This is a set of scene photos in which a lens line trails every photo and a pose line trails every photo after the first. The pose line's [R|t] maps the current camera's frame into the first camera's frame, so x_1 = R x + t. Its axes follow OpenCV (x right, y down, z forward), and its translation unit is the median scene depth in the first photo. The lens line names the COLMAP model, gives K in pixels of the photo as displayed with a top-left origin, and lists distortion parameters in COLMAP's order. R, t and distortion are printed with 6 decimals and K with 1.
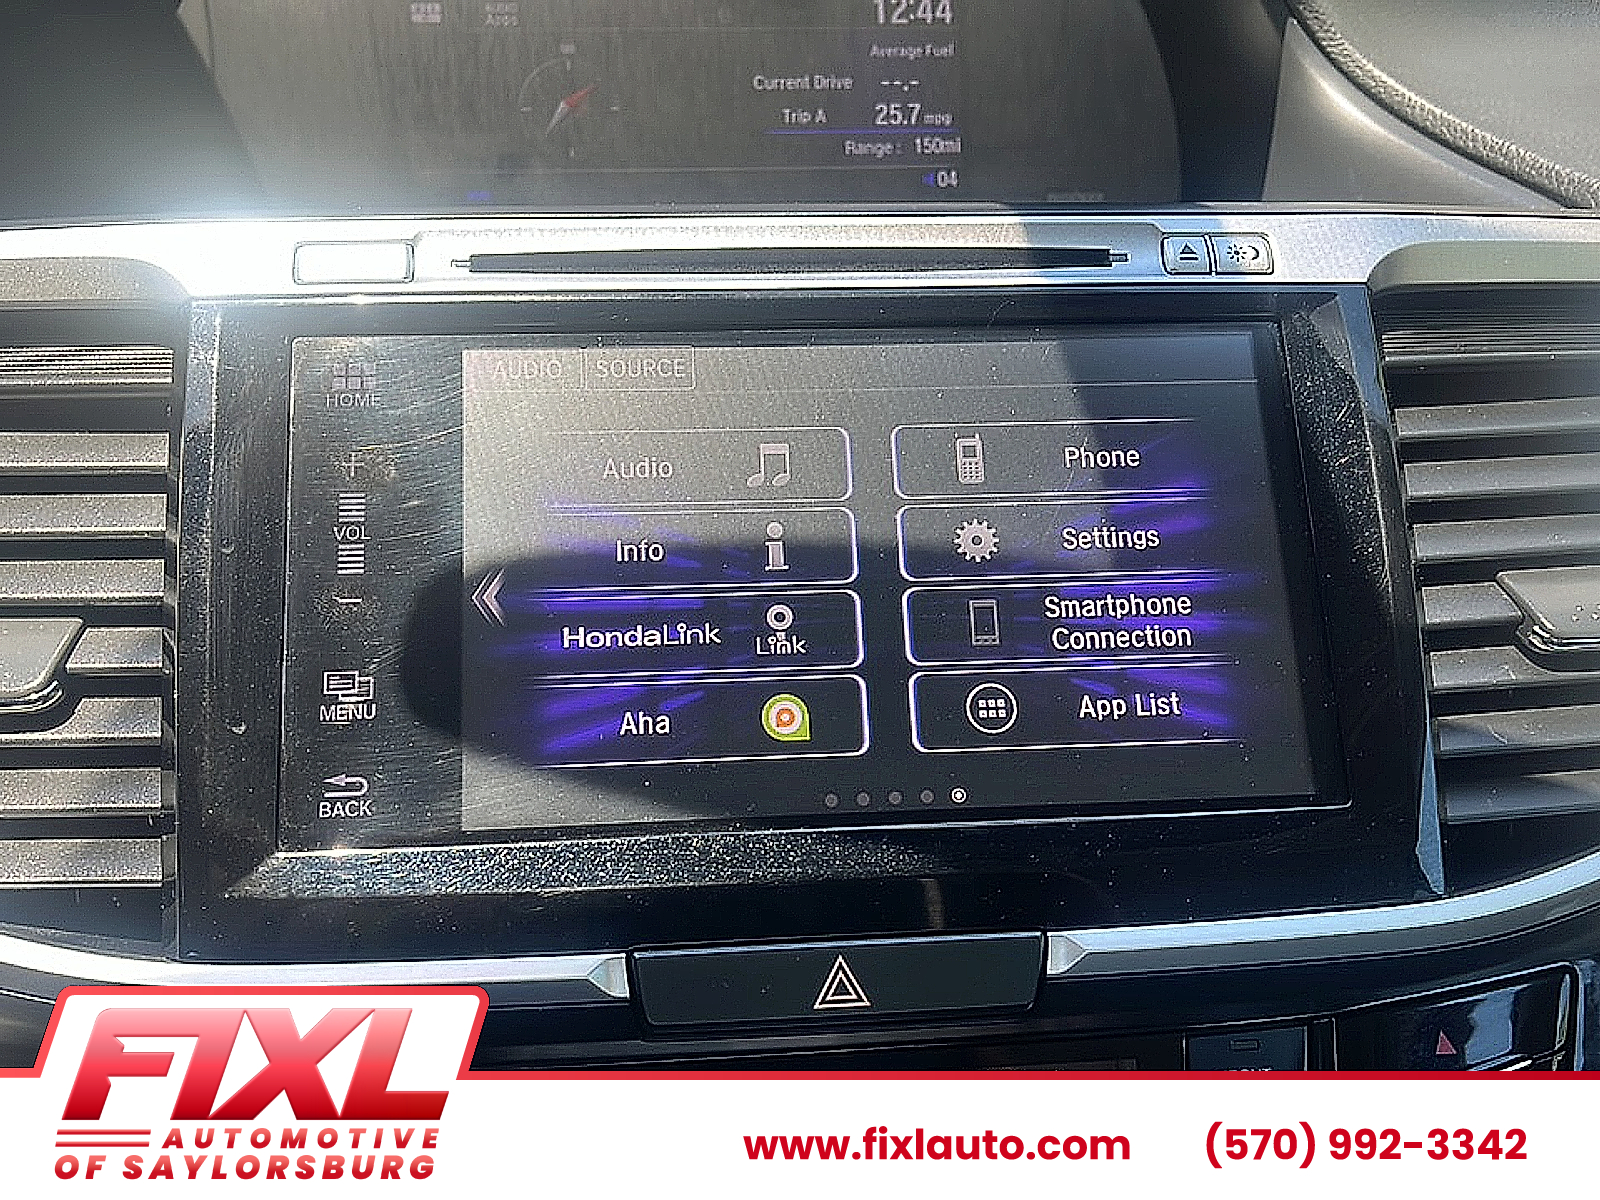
lens RADIAL K [[1551.5, 0, 805.1], [0, 1551.5, 600.9], [0, 0, 1]] dist [0.024643, 0.000000]
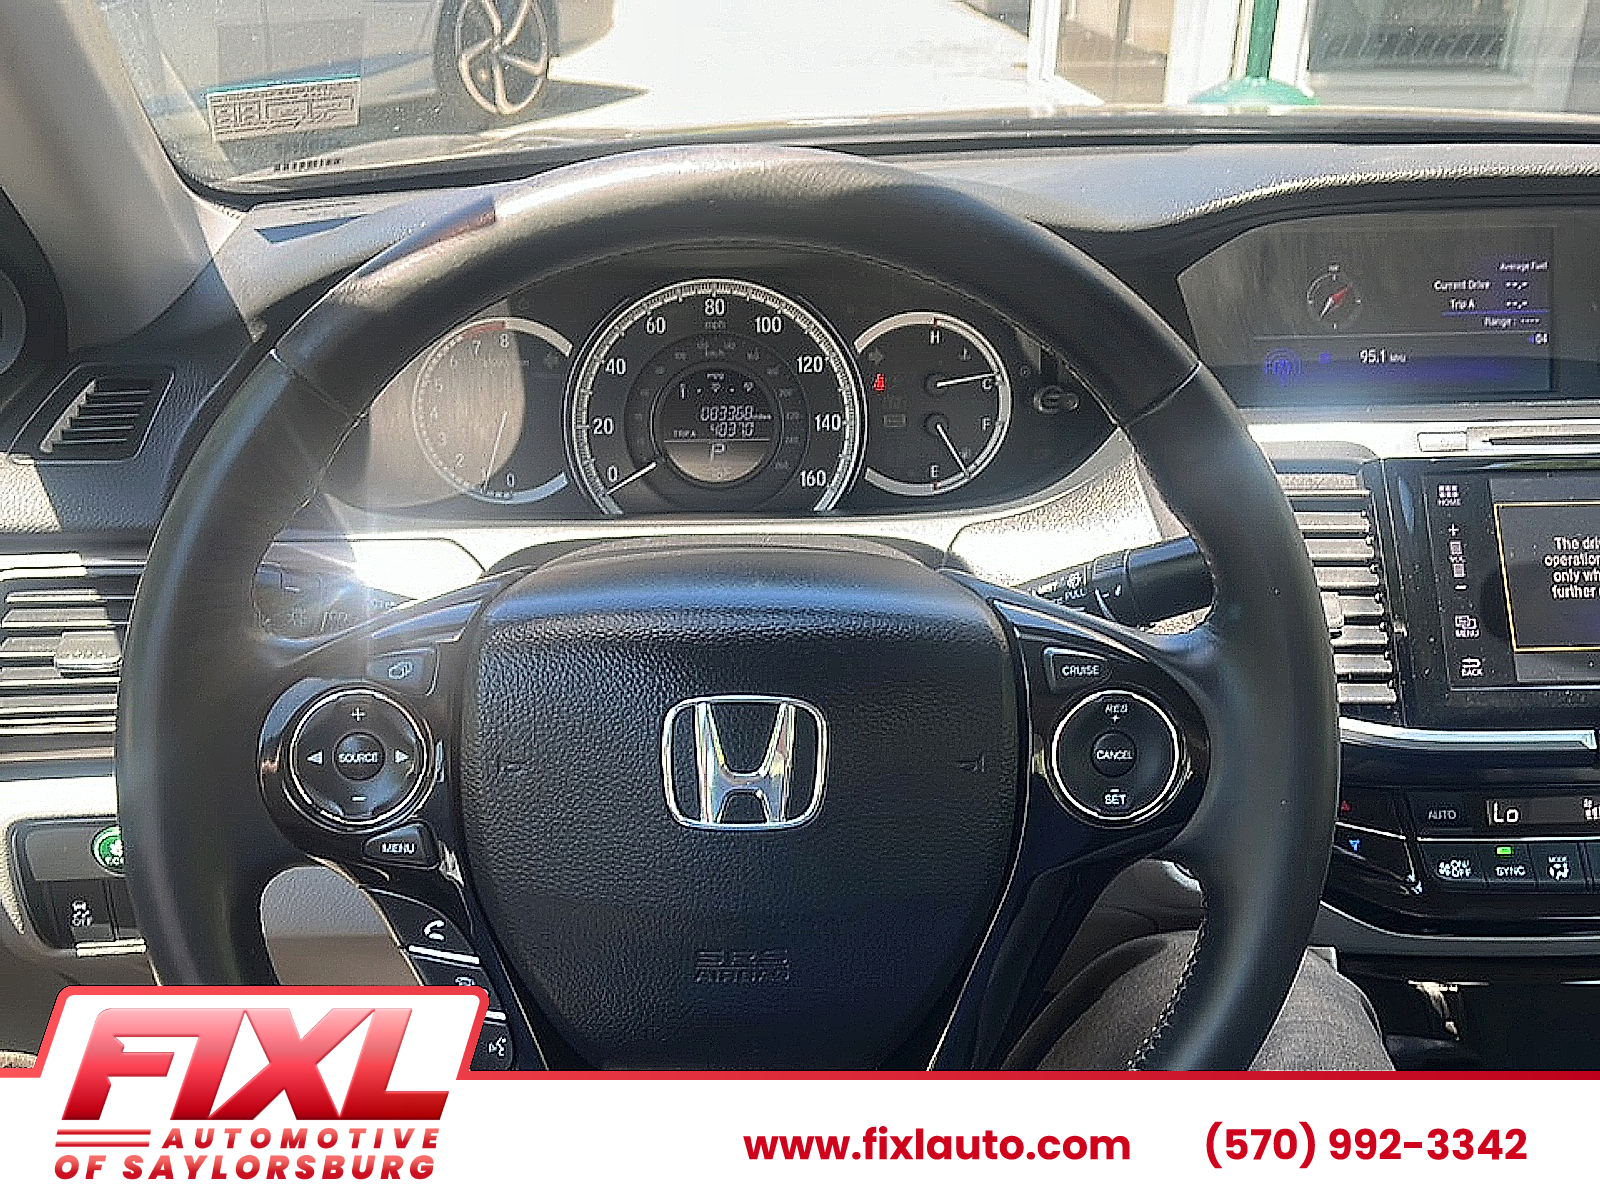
lens RADIAL K [[1551.5, 0, 792.1], [0, 1551.5, 610.2], [0, 0, 1]] dist [0.024643, 0.000000]
pose [[0.999201, 0.009531, -0.038807, -1.194015], [-0.007923, 0.999112, 0.041385, -0.054576], [0.039167, -0.041044, 0.998389, -1.409069]]
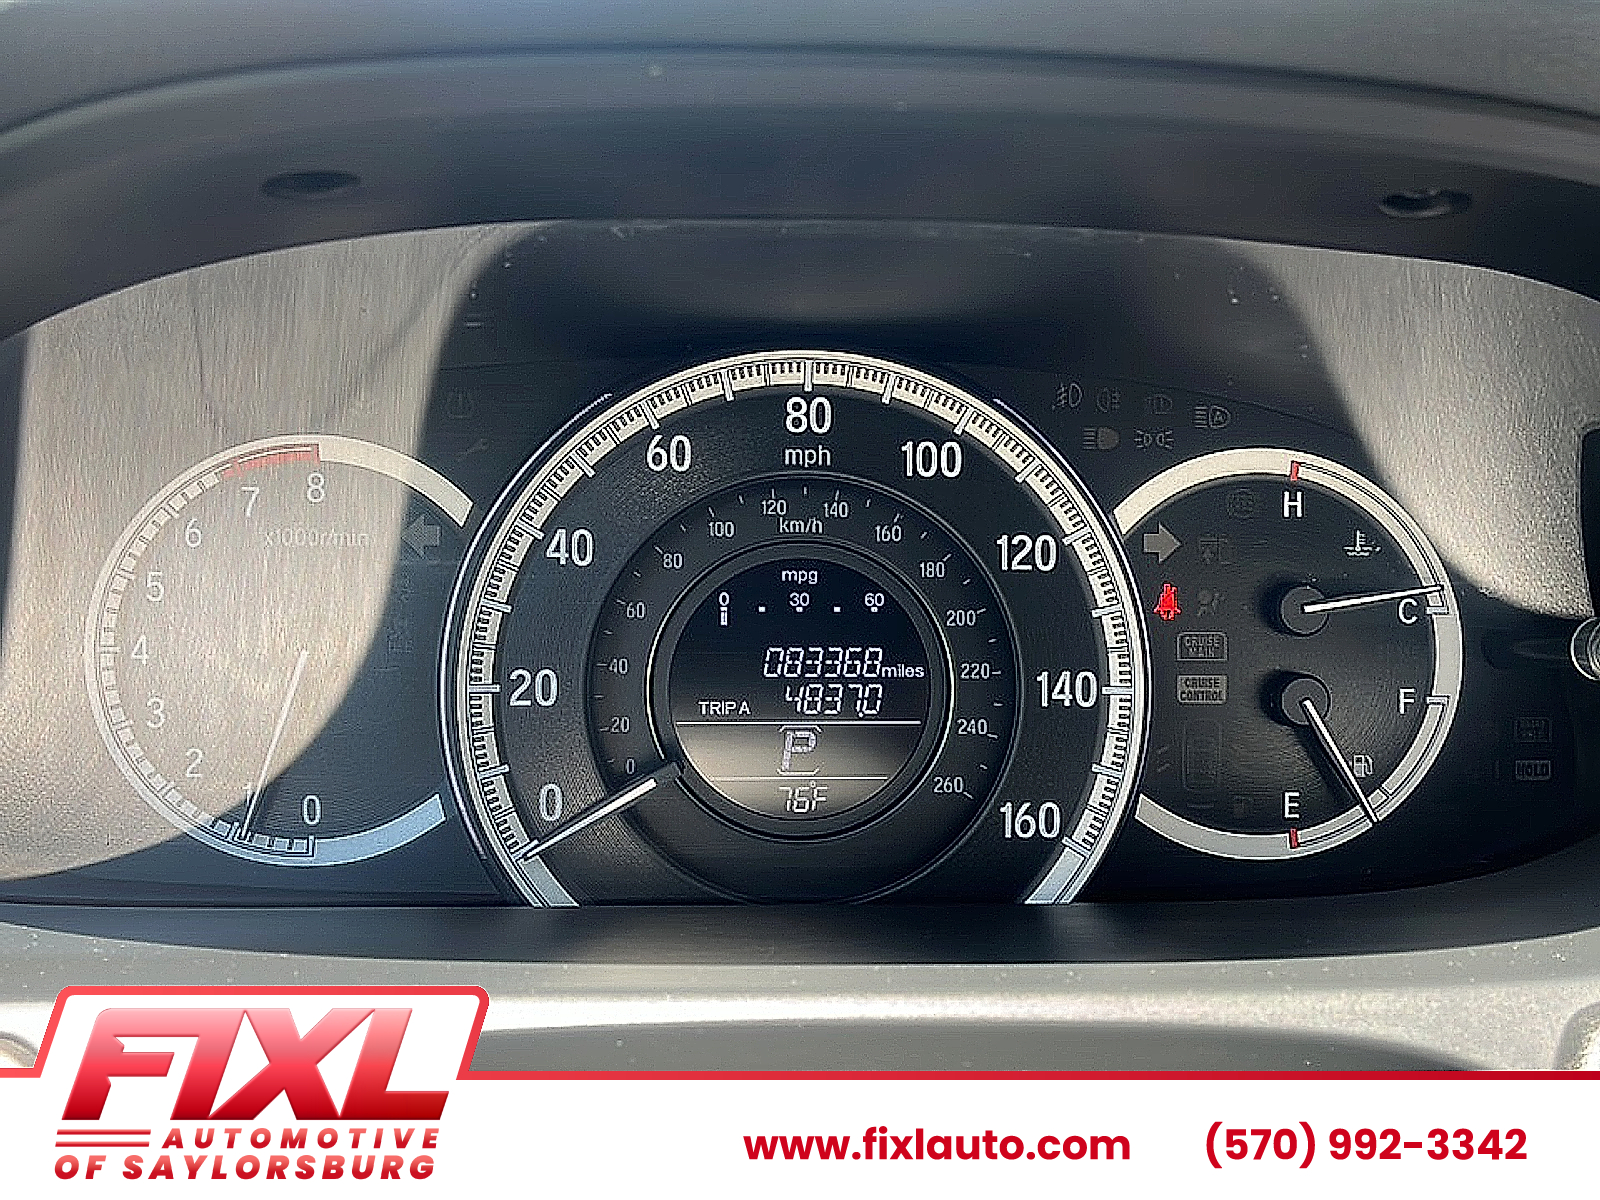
lens RADIAL K [[1551.5, 0, 813.7], [0, 1551.5, 597.1], [0, 0, 1]] dist [0.024643, 0.000000]
pose [[0.999674, 0.024156, -0.008301, -1.427781], [-0.025057, 0.990487, -0.135306, -0.182296], [0.004954, 0.135470, 0.990769, 0.222759]]
